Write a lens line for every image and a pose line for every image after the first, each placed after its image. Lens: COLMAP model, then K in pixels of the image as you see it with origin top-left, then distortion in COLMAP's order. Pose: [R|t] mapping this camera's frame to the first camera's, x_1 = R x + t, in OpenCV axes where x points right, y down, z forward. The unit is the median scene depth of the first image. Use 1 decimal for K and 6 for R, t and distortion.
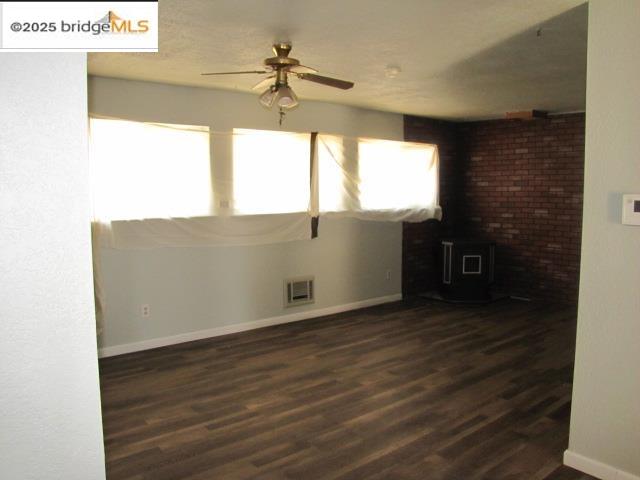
lens RADIAL K [[534.6, 0, 318.4], [0, 534.6, 230.2], [0, 0, 1]] dist [-0.181217, 0.138093]
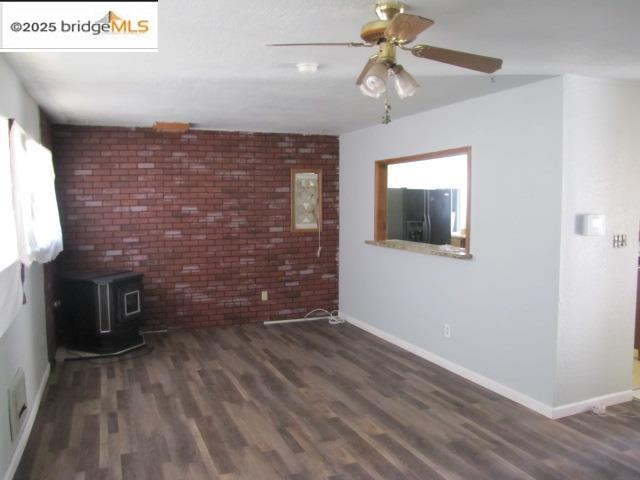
lens RADIAL K [[534.6, 0, 318.4], [0, 534.6, 230.2], [0, 0, 1]] dist [-0.181217, 0.138093]
pose [[0.307608, -0.050914, 0.950150, -0.379769], [0.082395, 0.996242, 0.026709, -0.044074], [-0.947939, 0.070072, 0.310647, 0.465955]]
